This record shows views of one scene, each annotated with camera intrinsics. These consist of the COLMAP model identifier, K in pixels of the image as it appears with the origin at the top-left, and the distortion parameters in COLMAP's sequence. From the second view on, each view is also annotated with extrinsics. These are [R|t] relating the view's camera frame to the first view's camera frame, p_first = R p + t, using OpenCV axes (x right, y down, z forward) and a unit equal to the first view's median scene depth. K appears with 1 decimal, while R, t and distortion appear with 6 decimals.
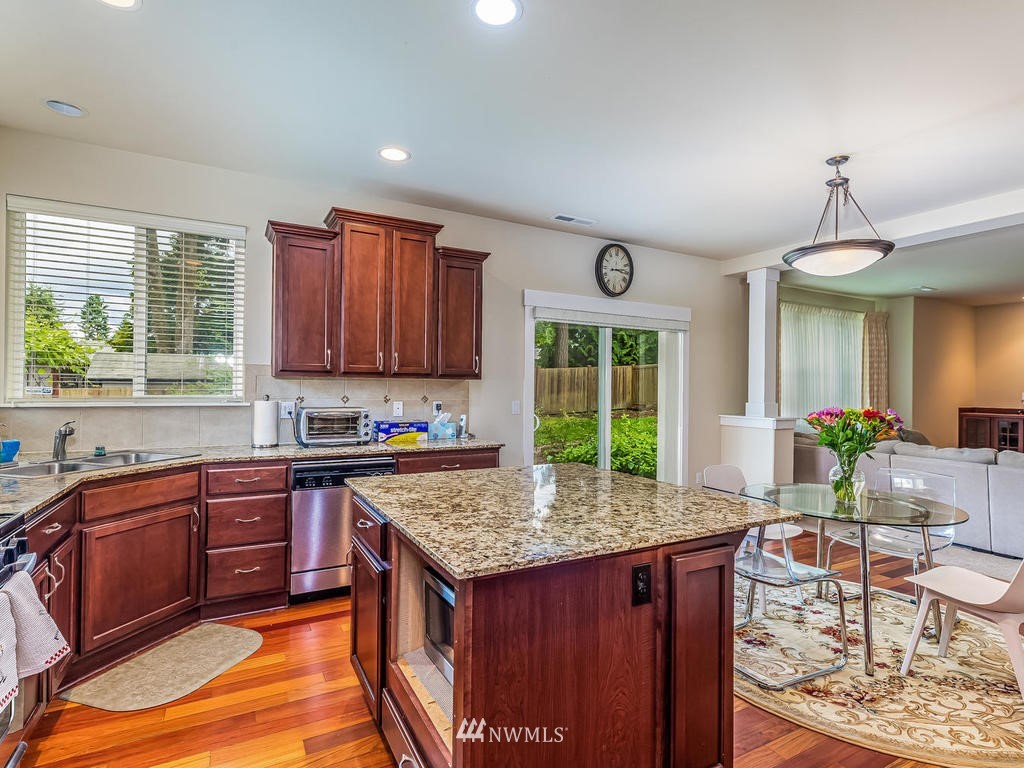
lens RADIAL K [[525.9, 0, 513.9], [0, 525.9, 385.6], [0, 0, 1]] dist [0.002013, -0.000992]
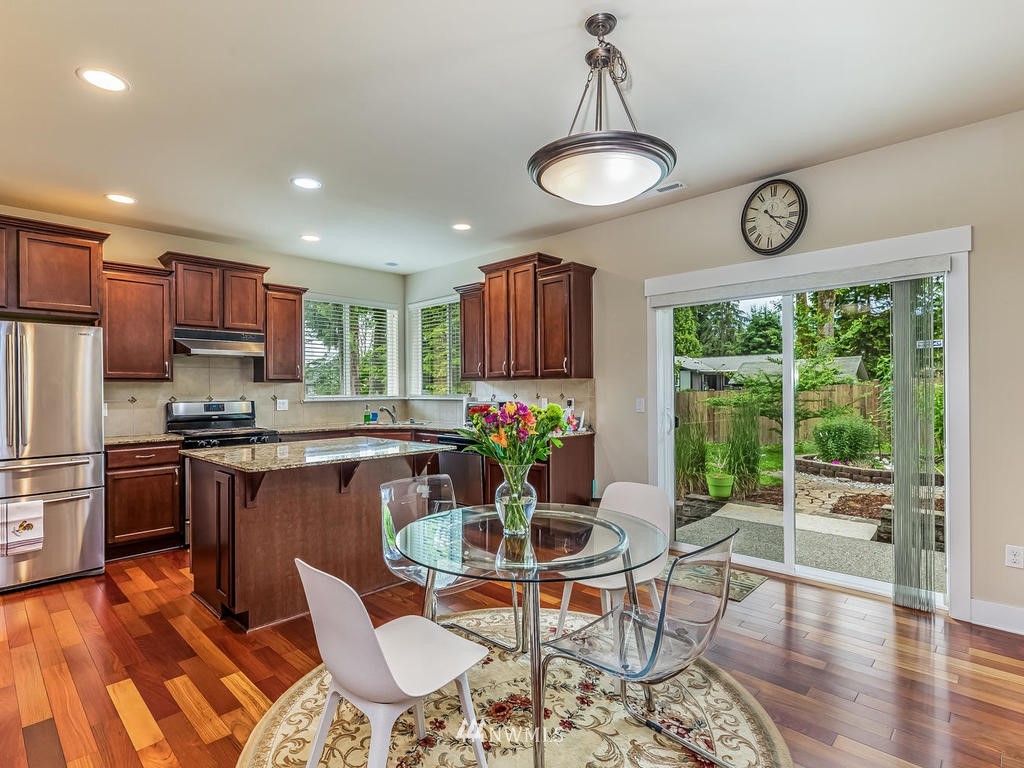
lens RADIAL K [[525.9, 0, 513.7], [0, 525.9, 388.3], [0, 0, 1]] dist [0.002013, -0.000992]
pose [[0.303099, -0.016151, -0.952822, 1.048932], [0.015686, 0.999805, -0.011957, 0.022945], [0.952830, -0.011322, 0.303293, 0.609507]]
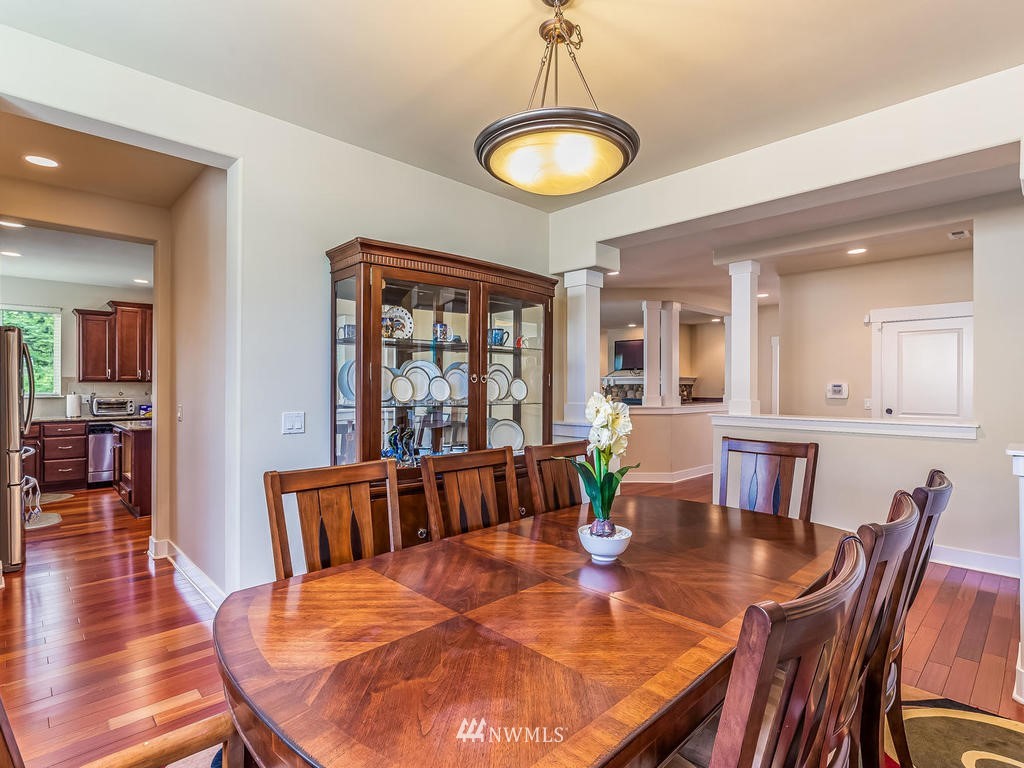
lens RADIAL K [[525.9, 0, 511.9], [0, 525.9, 385.2], [0, 0, 1]] dist [0.002013, -0.000992]
pose [[0.965739, -0.010526, 0.259301, 0.611058], [0.009290, 0.999939, 0.005990, -0.003969], [-0.259348, -0.003375, 0.965778, -1.344868]]
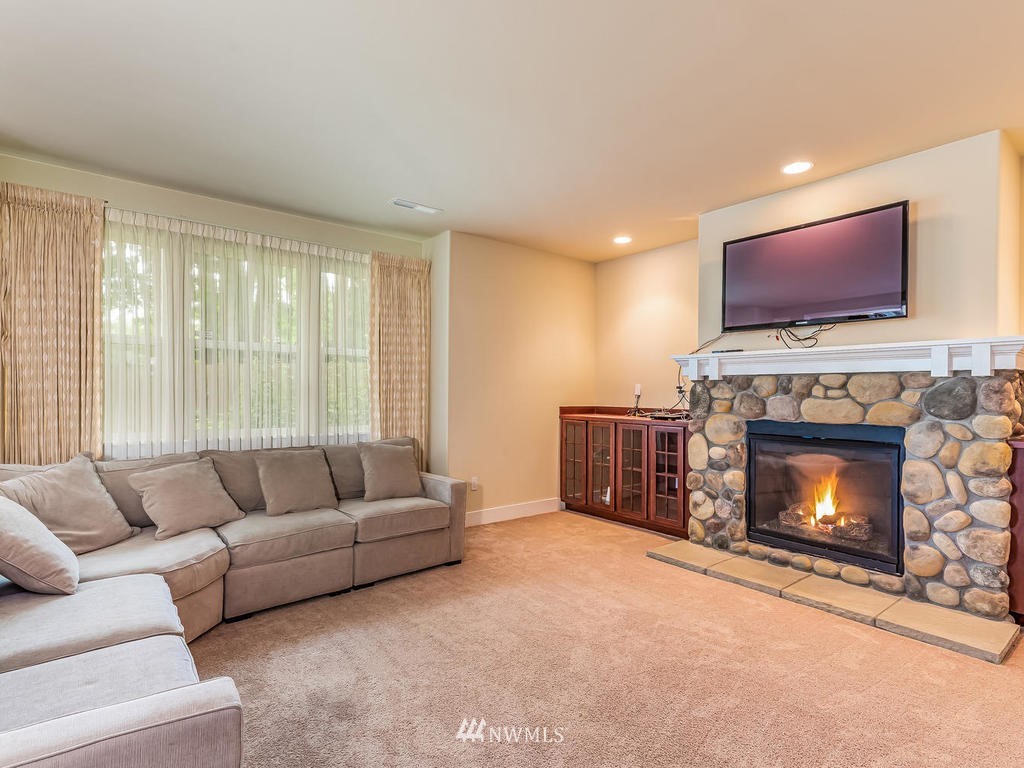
lens RADIAL K [[523.4, 0, 509.4], [0, 523.4, 389.6], [0, 0, 1]] dist [-0.000156, -0.001993]
pose [[0.986079, -0.002106, 0.166267, 1.509901], [0.002197, 0.999998, -0.000369, 0.045229], [-0.166266, 0.000729, 0.986081, 0.758588]]
